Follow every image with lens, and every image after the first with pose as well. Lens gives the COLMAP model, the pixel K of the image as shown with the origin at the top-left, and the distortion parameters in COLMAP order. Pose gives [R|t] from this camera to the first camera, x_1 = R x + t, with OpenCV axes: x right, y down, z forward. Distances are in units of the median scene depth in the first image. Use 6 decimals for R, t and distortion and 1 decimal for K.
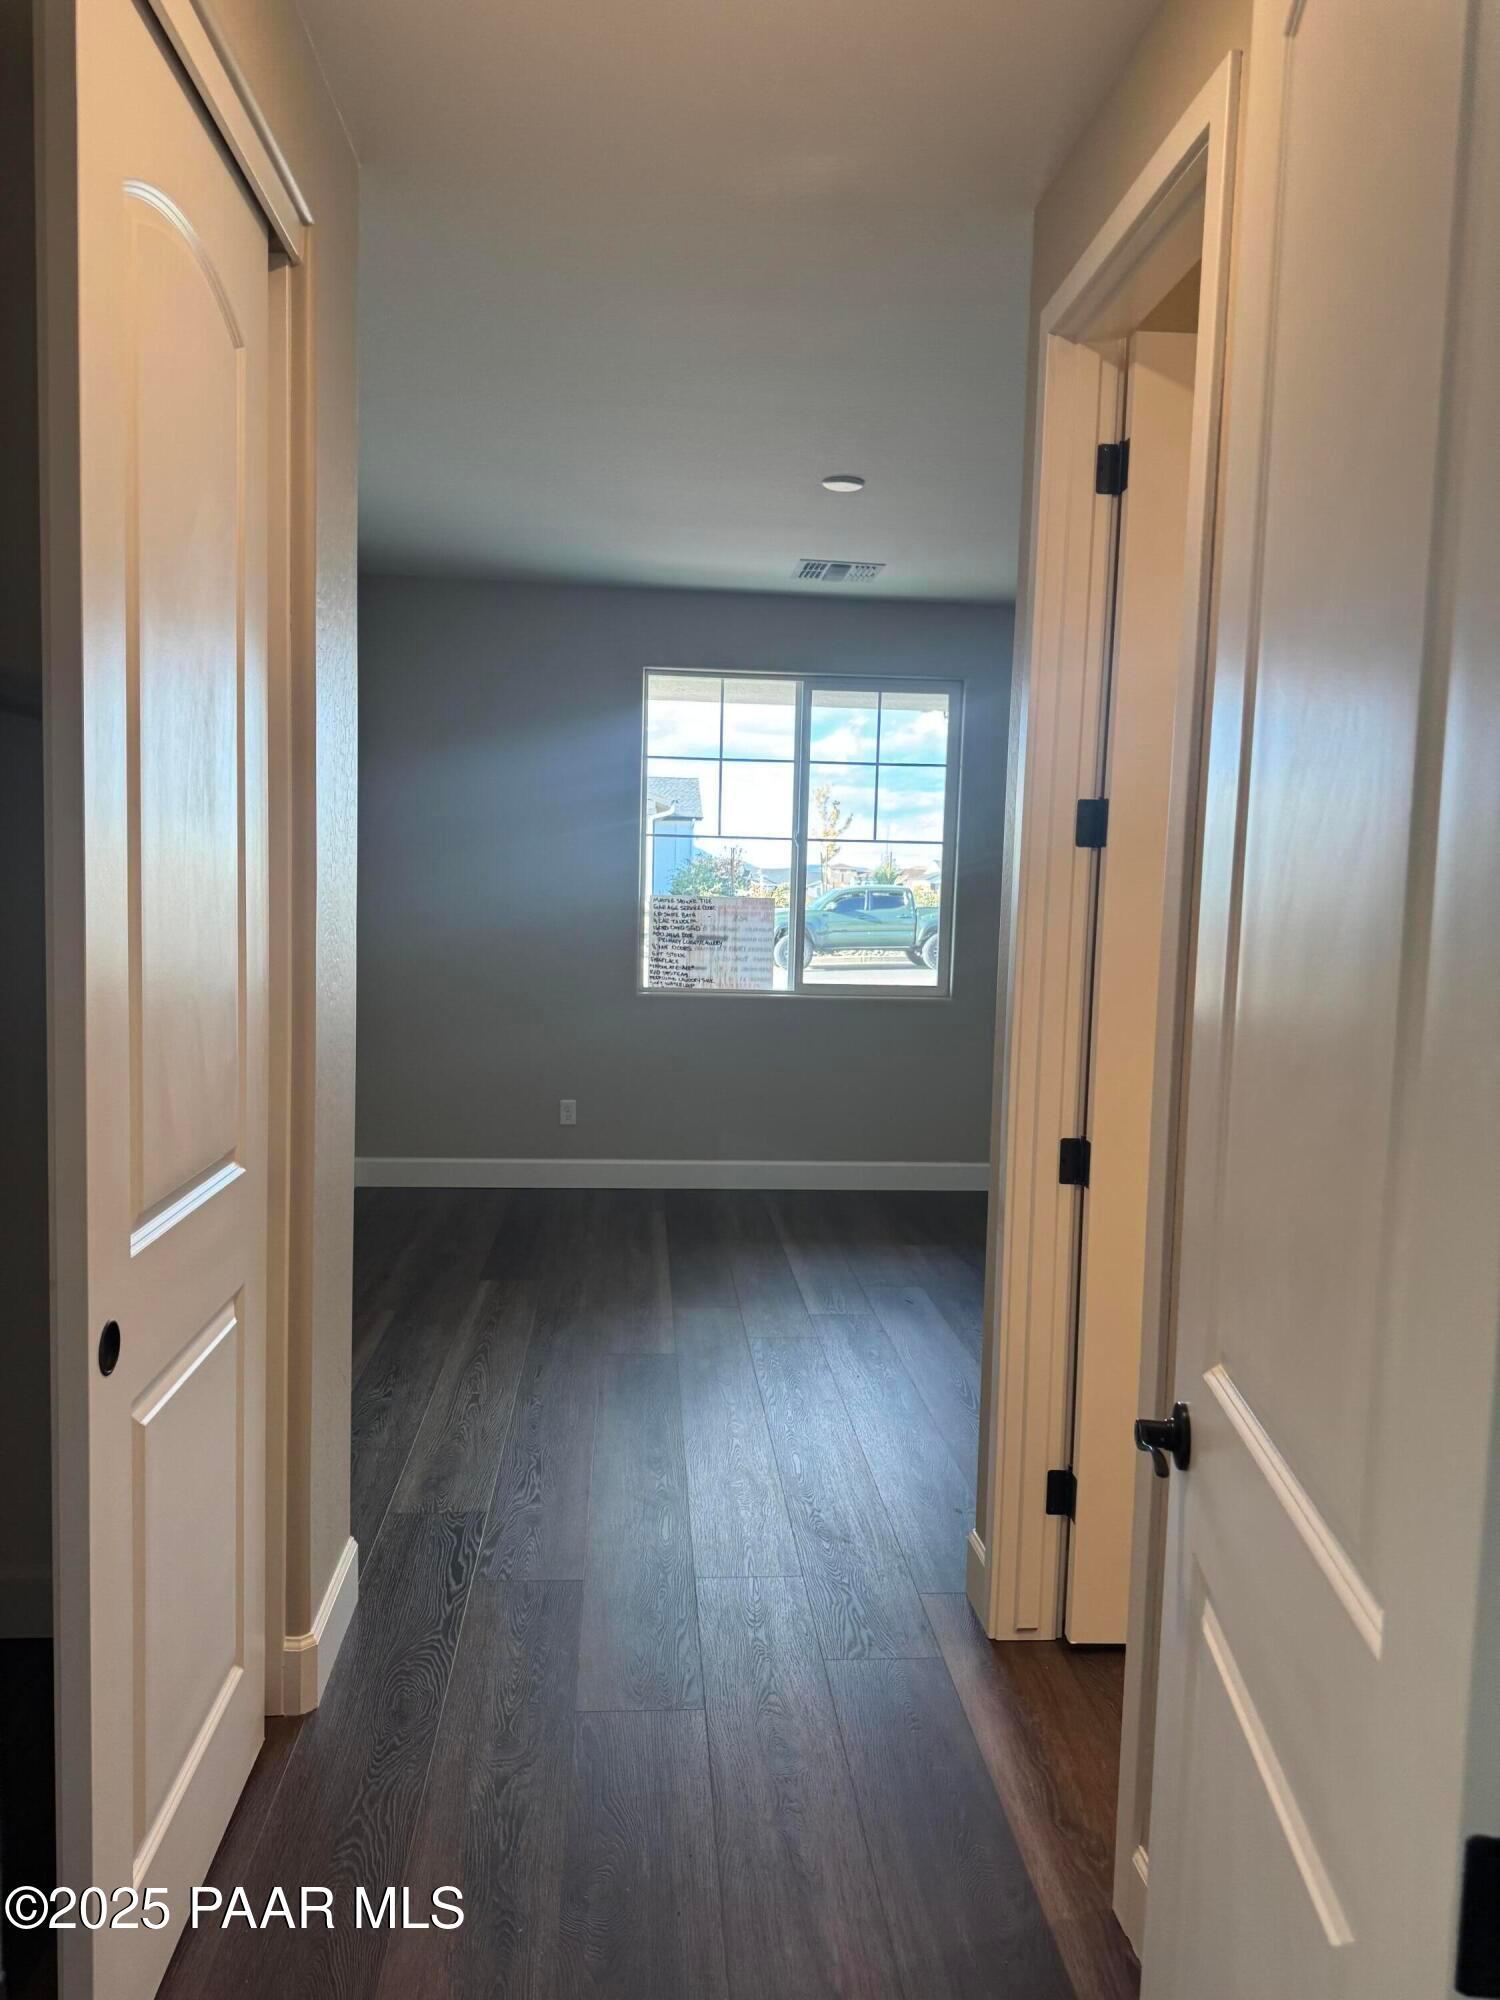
lens RADIAL K [[1191.9, 0, 738.7], [0, 1191.9, 1000.4], [0, 0, 1]] dist [-0.005517, 0.000001]
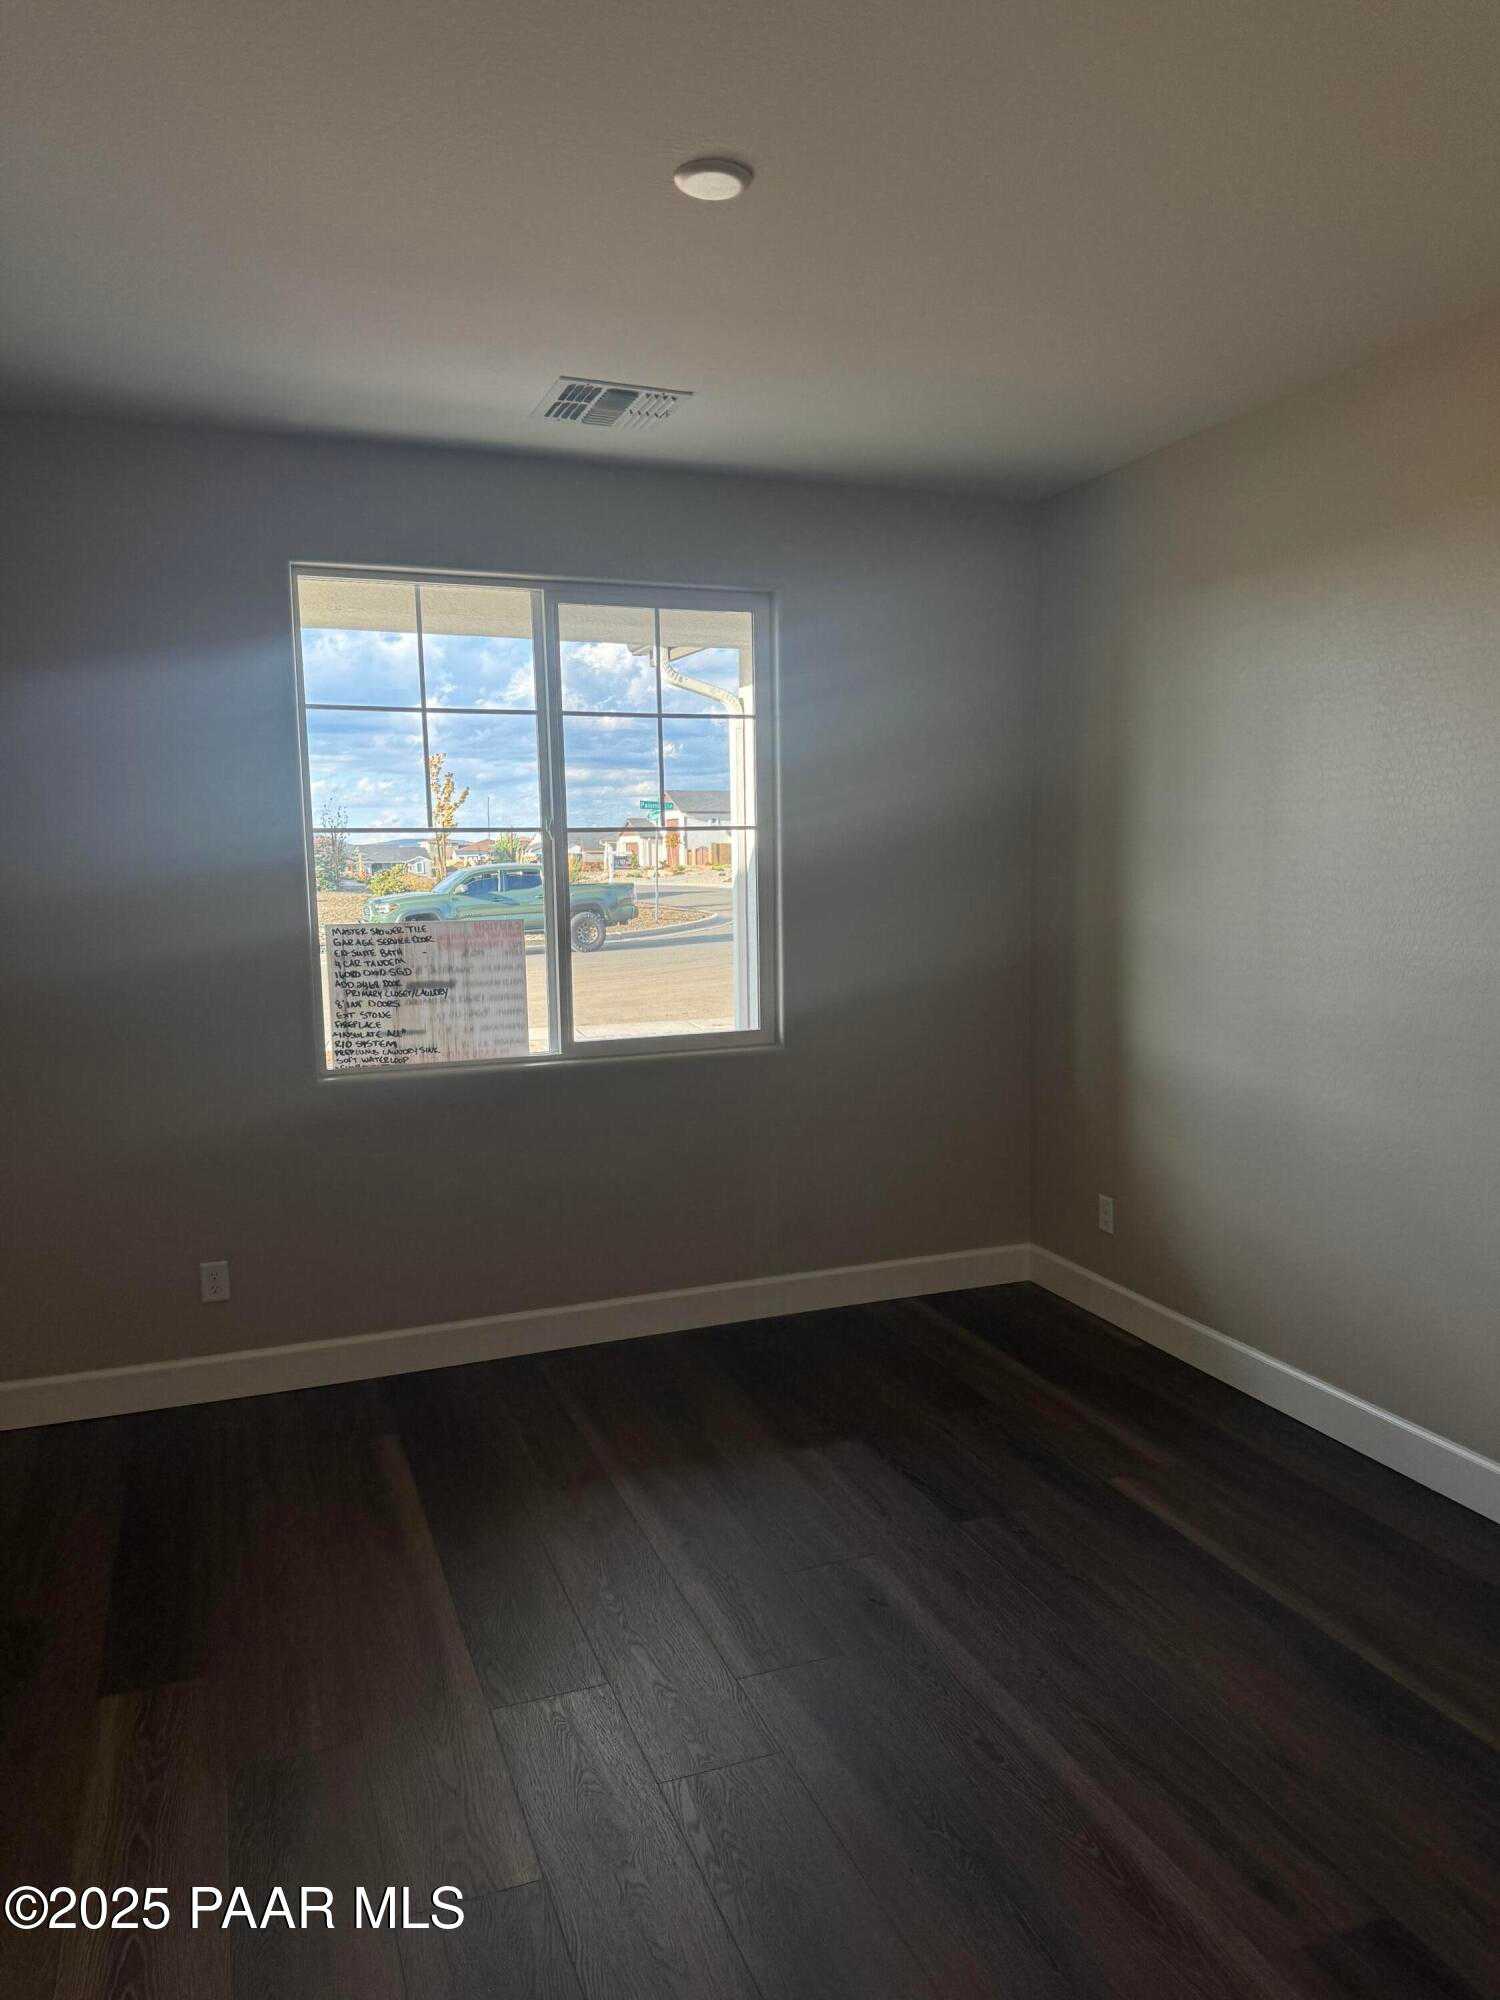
lens RADIAL K [[1315.4, 0, 763.9], [0, 1315.4, 1008.8], [0, 0, 1]] dist [-0.003825, 0.002476]
pose [[0.955308, -0.075005, 0.285940, -0.055089], [0.070809, 0.997177, 0.025003, -0.044450], [-0.287008, -0.003639, 0.957921, 0.261152]]
